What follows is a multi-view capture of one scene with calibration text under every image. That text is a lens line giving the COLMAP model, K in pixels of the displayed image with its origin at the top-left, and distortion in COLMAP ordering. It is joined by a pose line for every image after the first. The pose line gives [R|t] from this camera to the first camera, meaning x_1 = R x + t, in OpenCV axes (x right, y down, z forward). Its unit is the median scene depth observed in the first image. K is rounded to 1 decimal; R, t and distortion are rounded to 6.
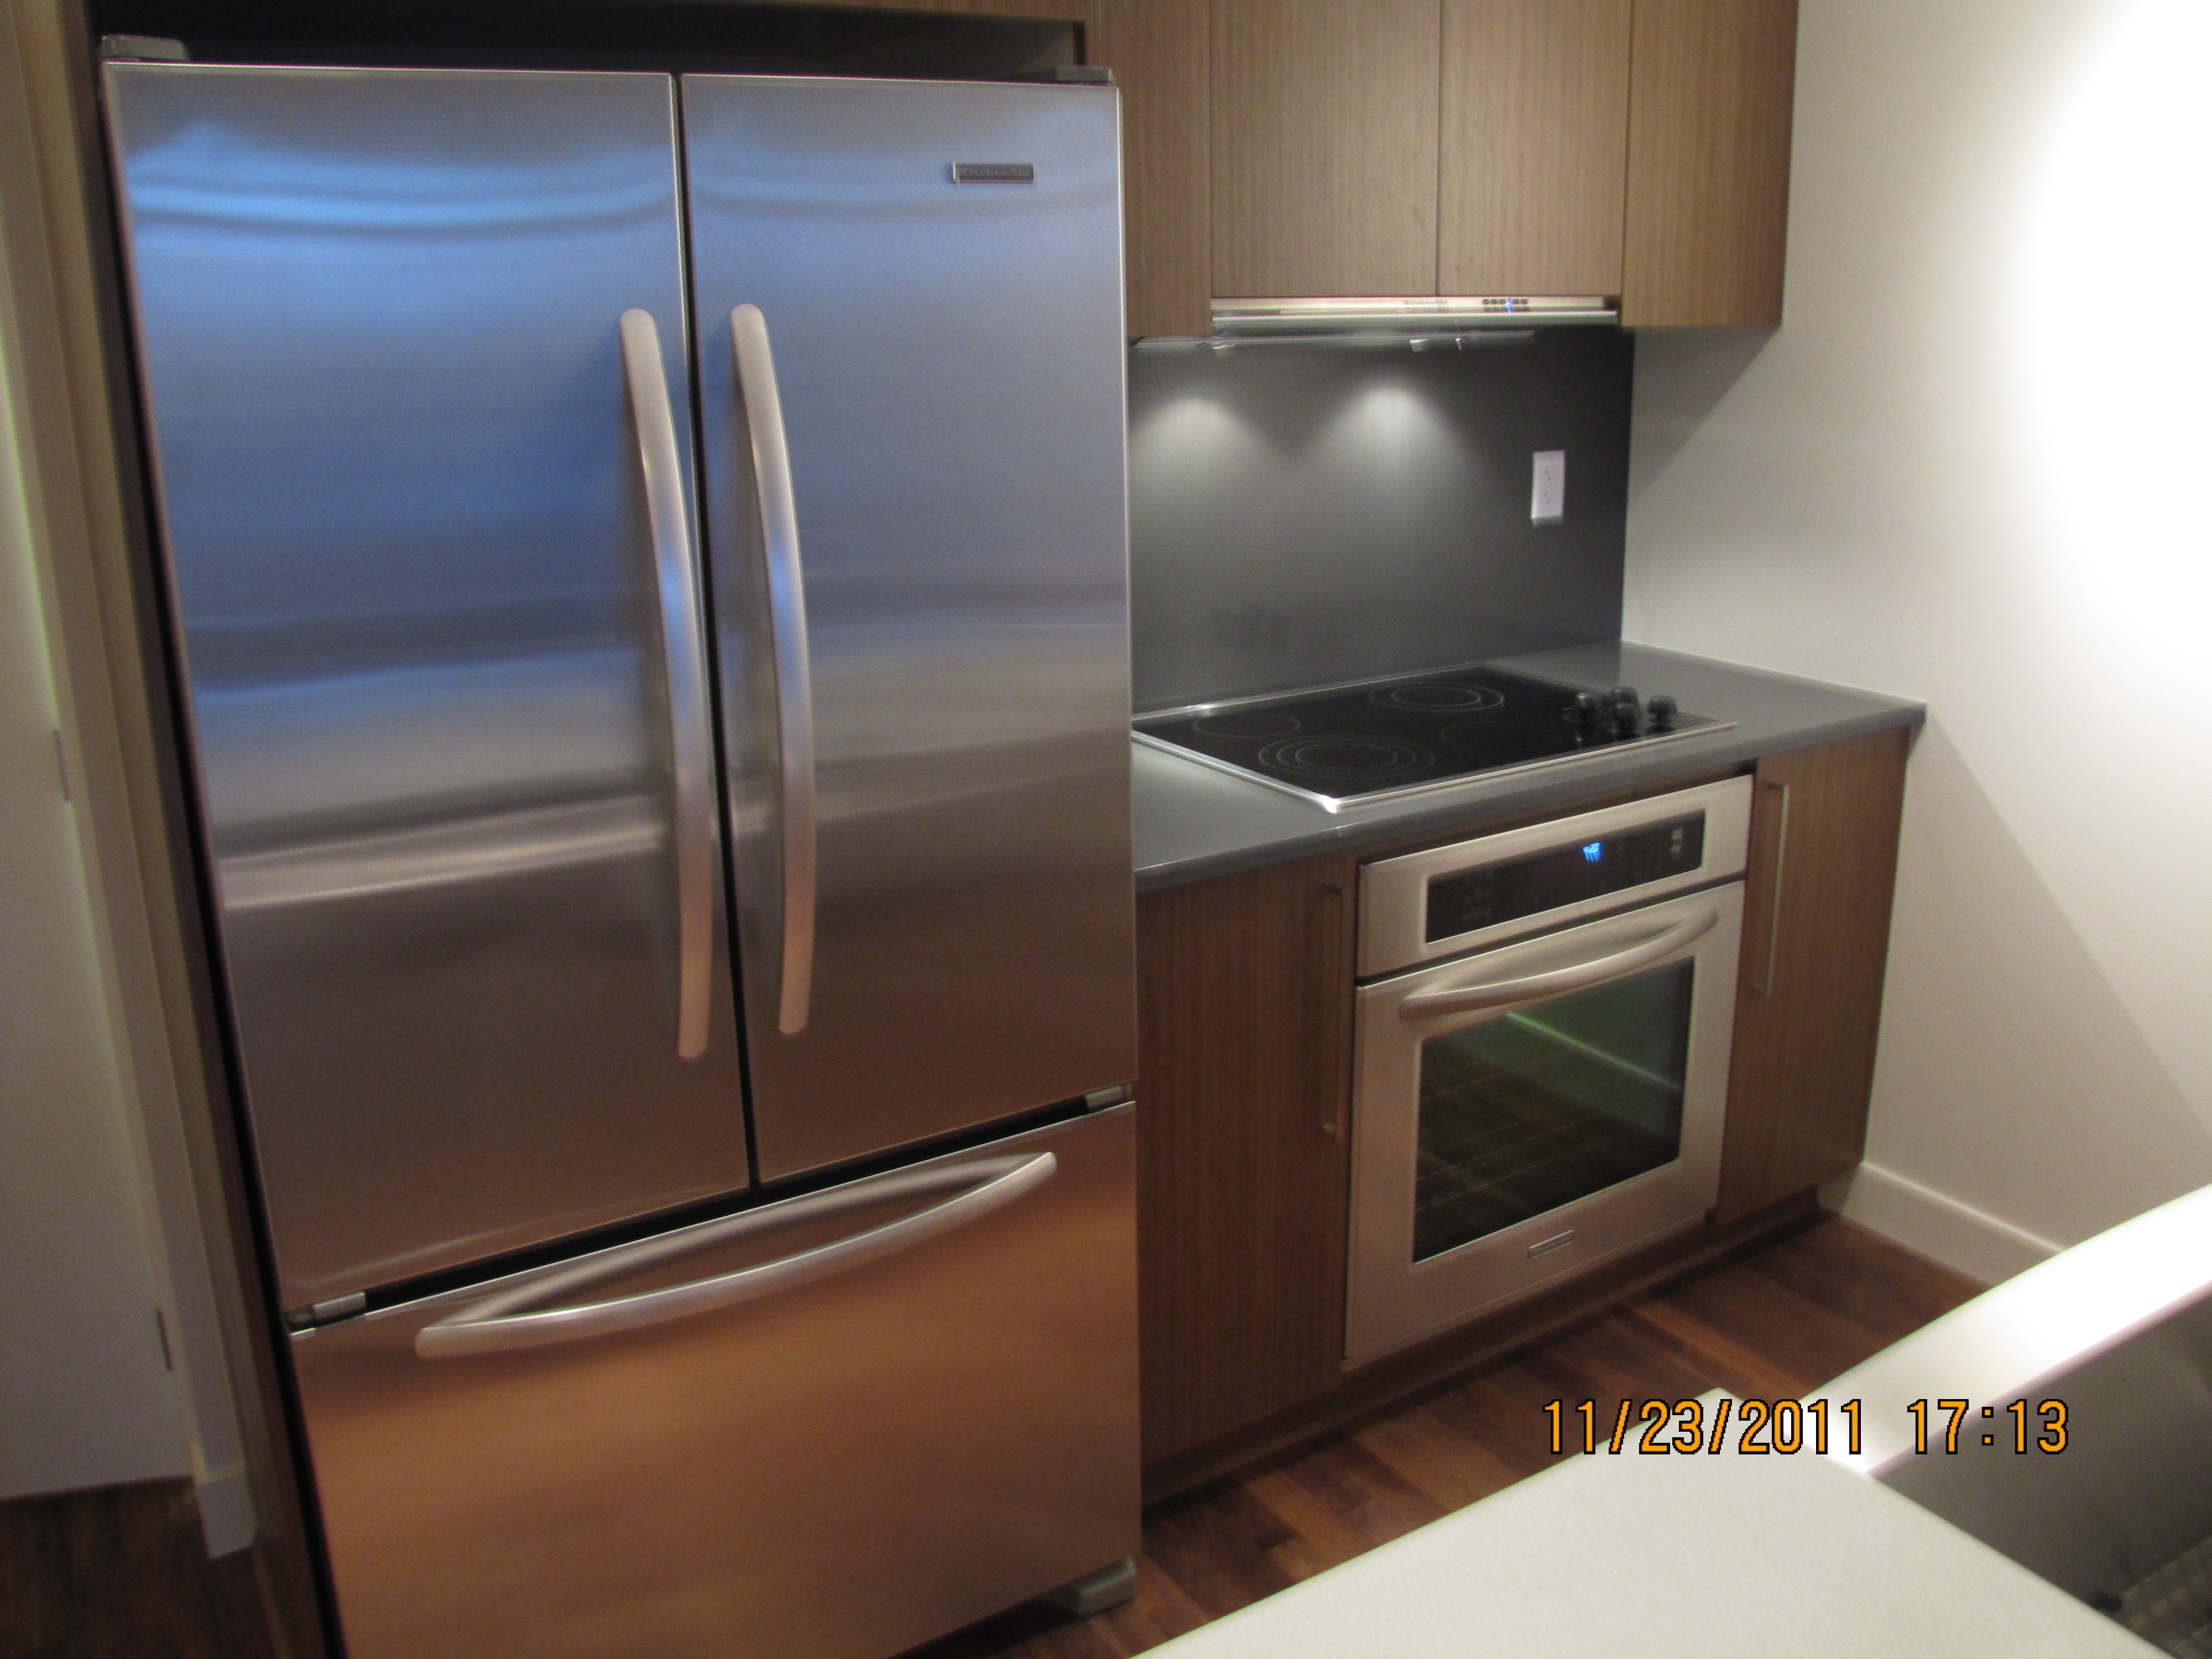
lens RADIAL K [[1830.2, 0, 1111.6], [0, 1830.2, 793.9], [0, 0, 1]] dist [-0.196009, 0.158898]
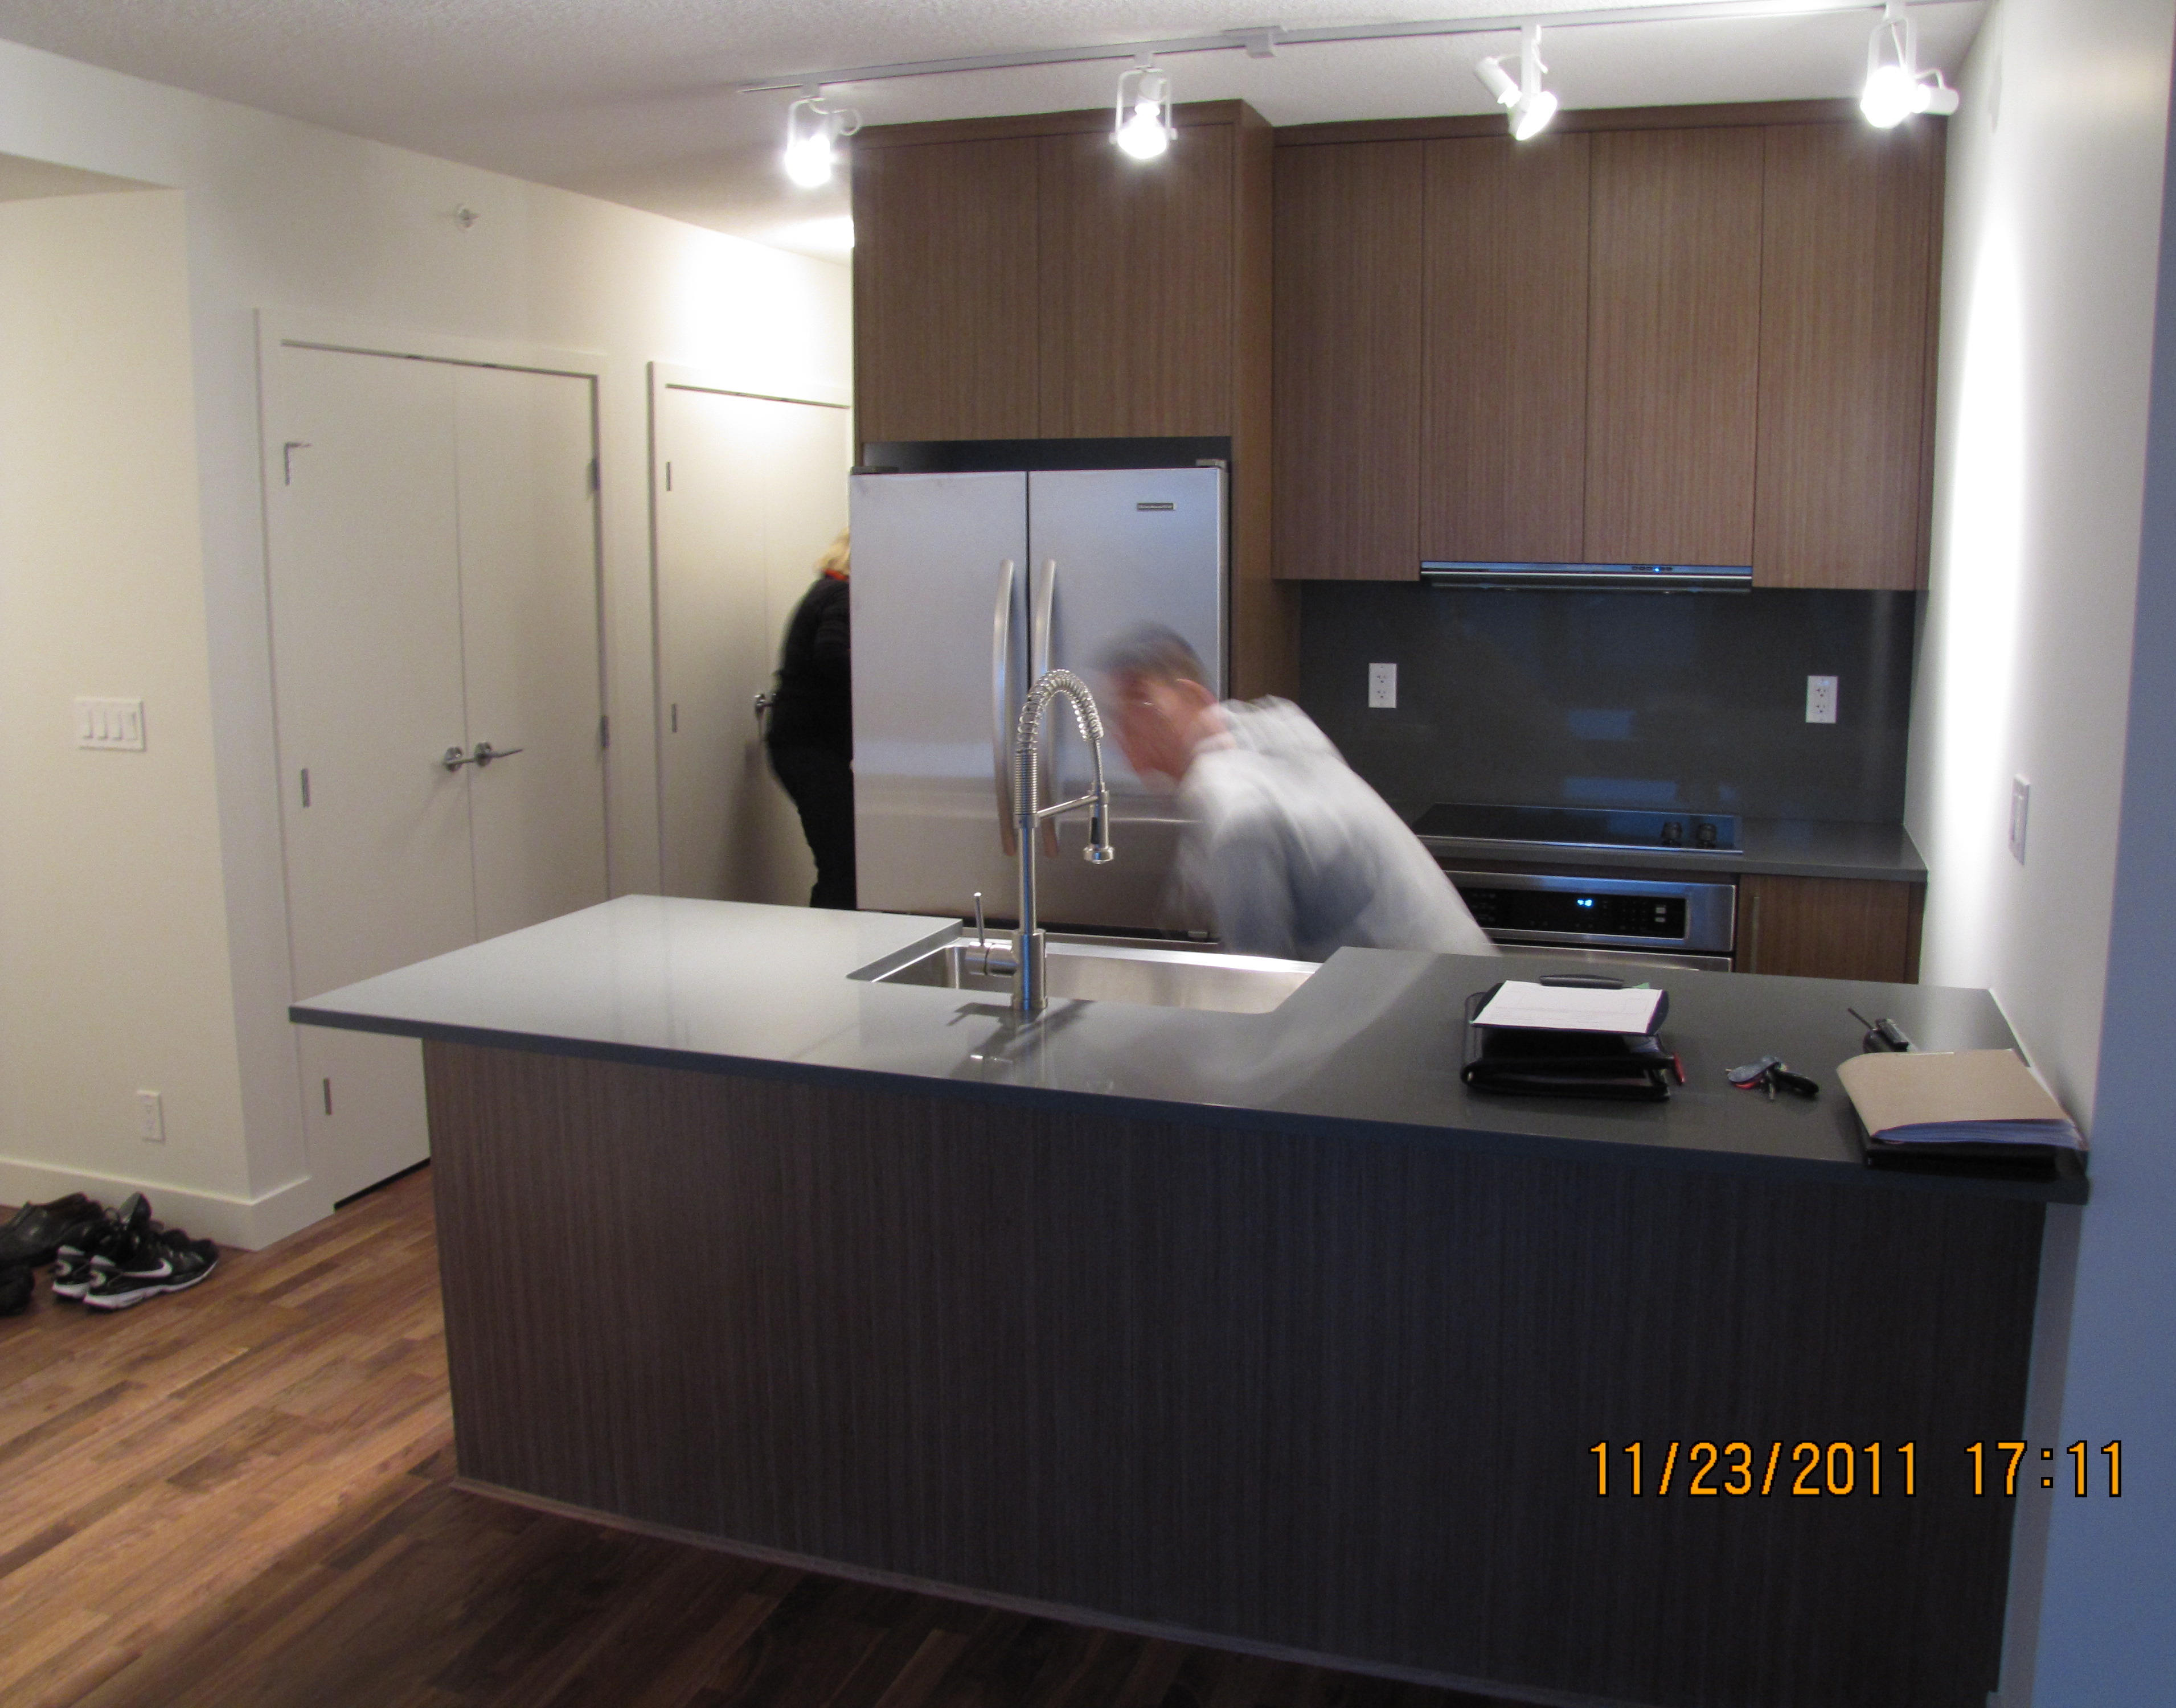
lens RADIAL K [[1904.5, 0, 1088.0], [0, 1904.5, 854.0], [0, 0, 1]] dist [-0.124796, 0.015697]
pose [[0.629498, 0.140386, -0.764215, 1.193808], [-0.216946, 0.976184, 0.000623, 0.079981], [0.746101, 0.165401, 0.644962, -0.399107]]
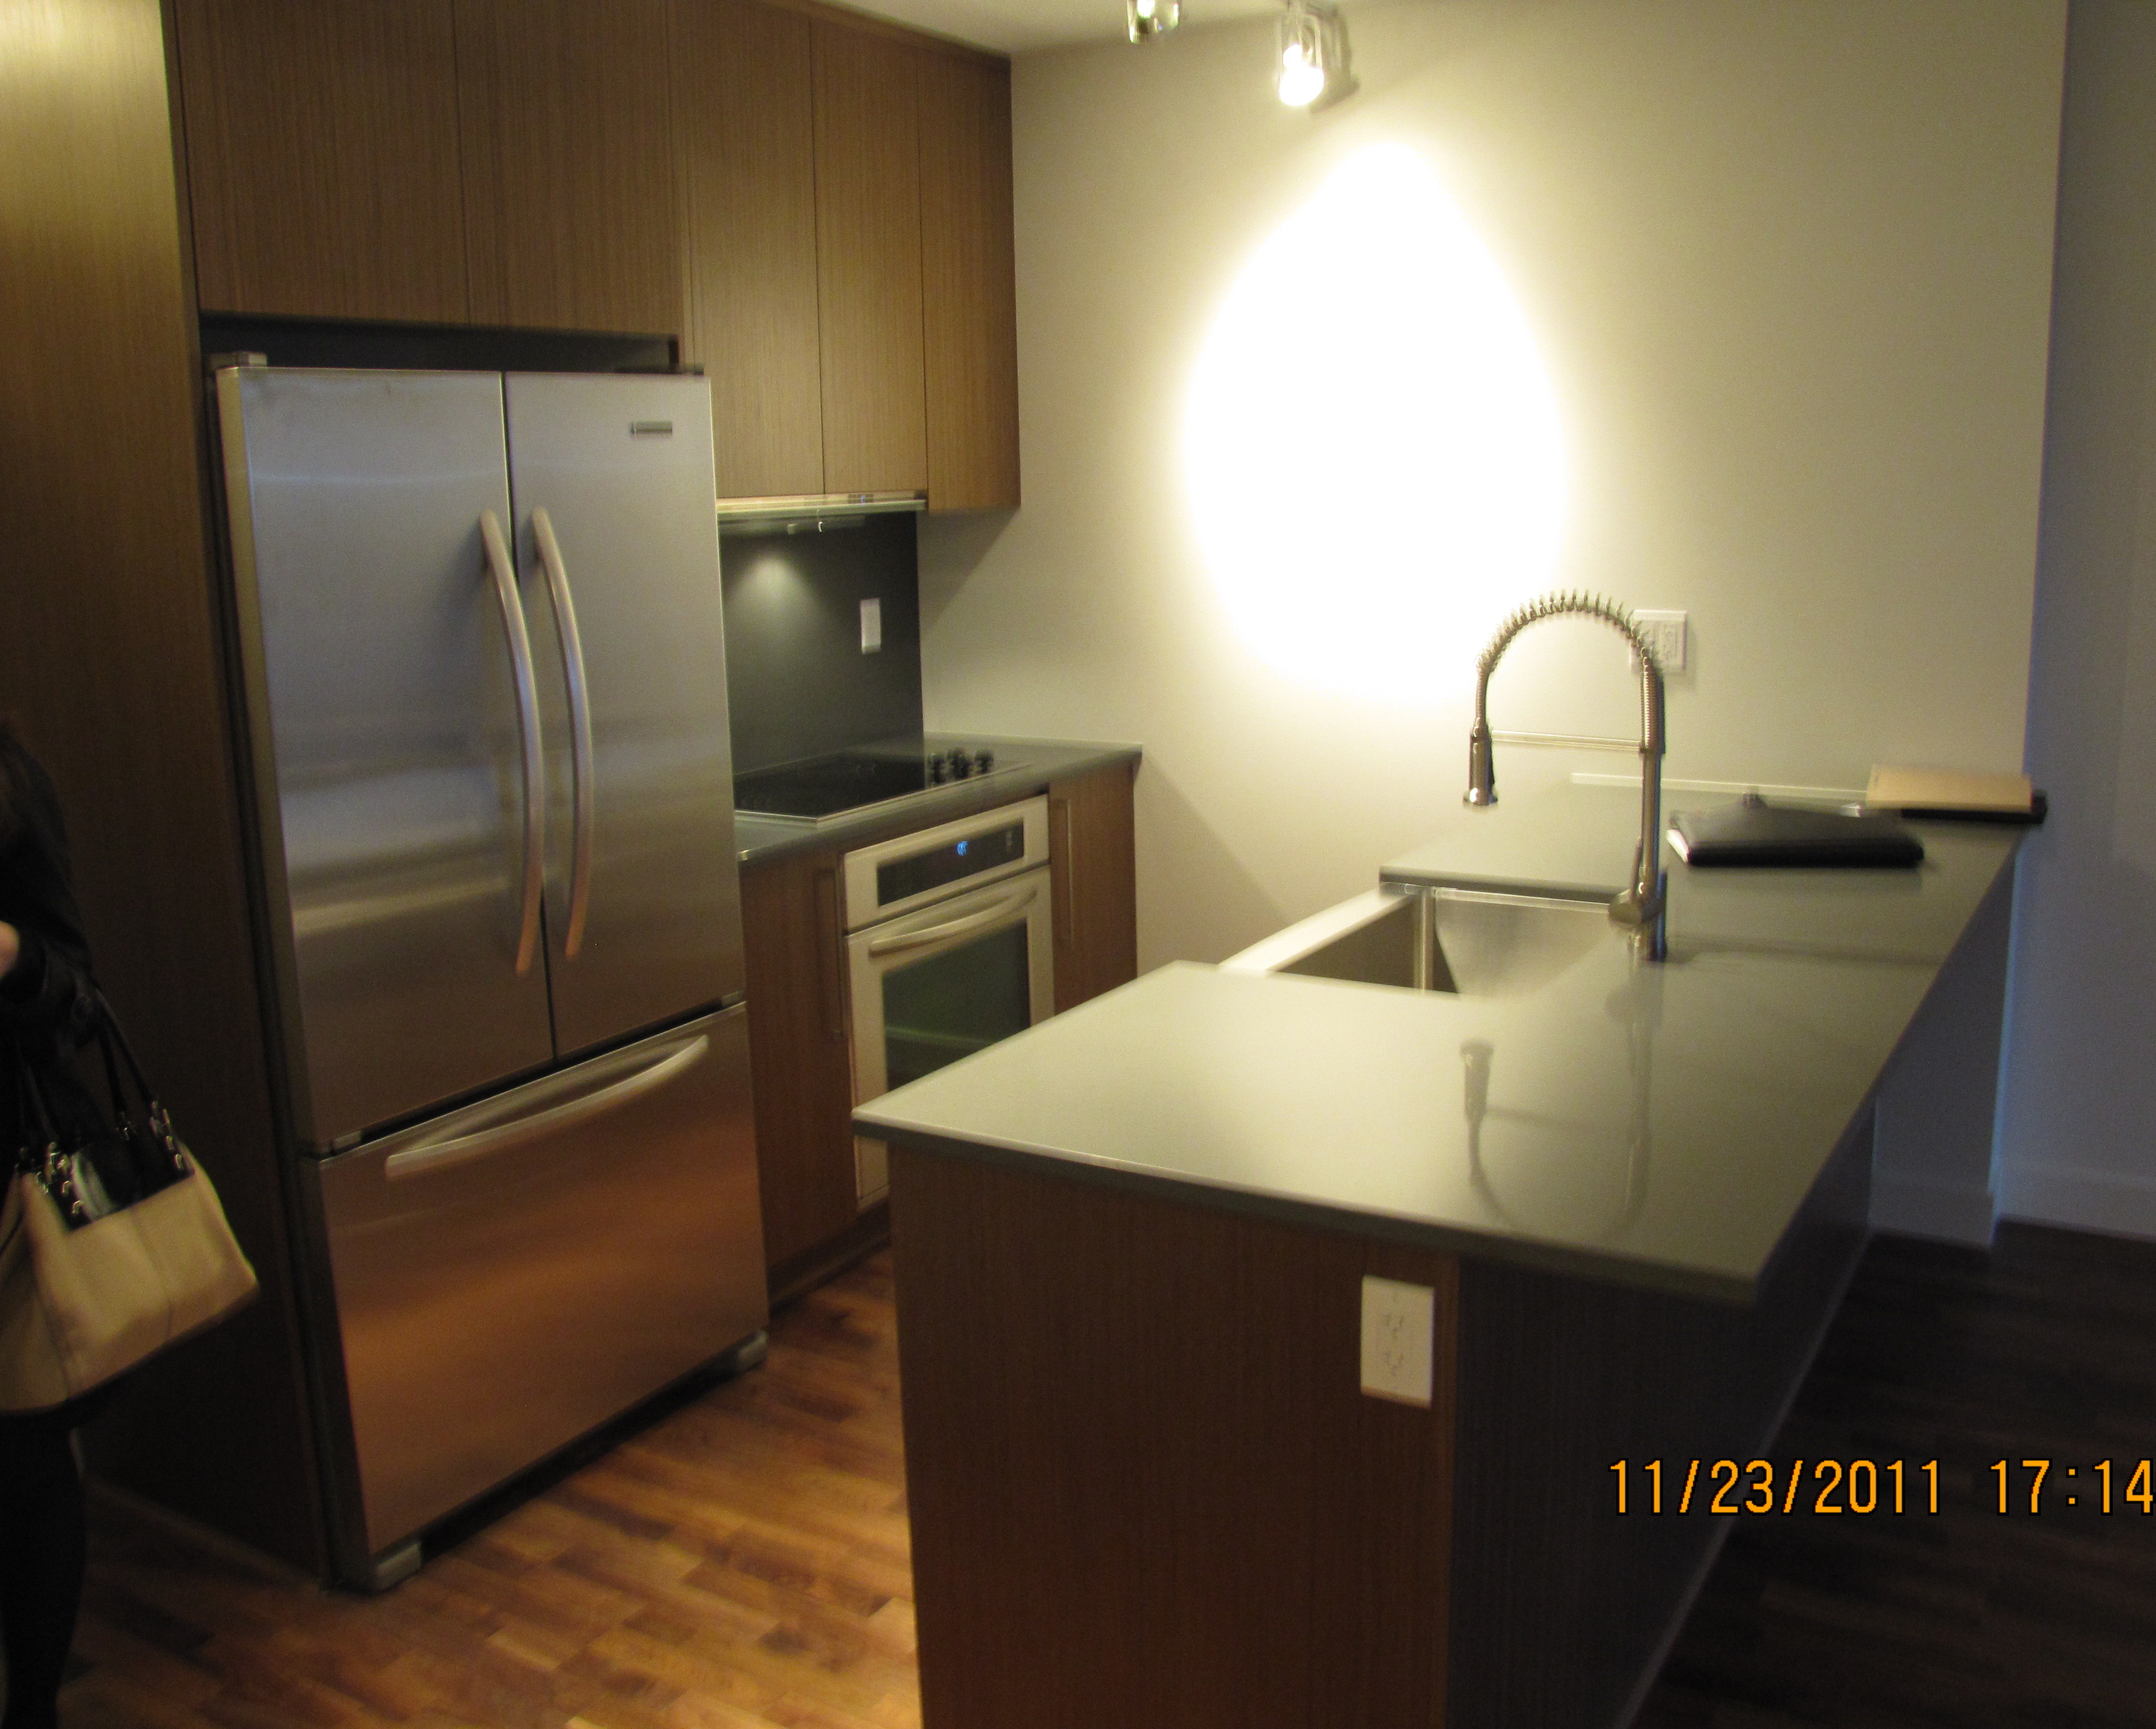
lens RADIAL K [[1920.0, 0, 1078.0], [0, 1920.0, 864.5], [0, 0, 1]] dist [-0.150194, -0.000096]
pose [[0.892389, -0.094651, 0.441229, -0.351708], [0.128677, 0.990536, -0.047765, 0.131110], [-0.432532, 0.099401, 0.896122, -0.483025]]
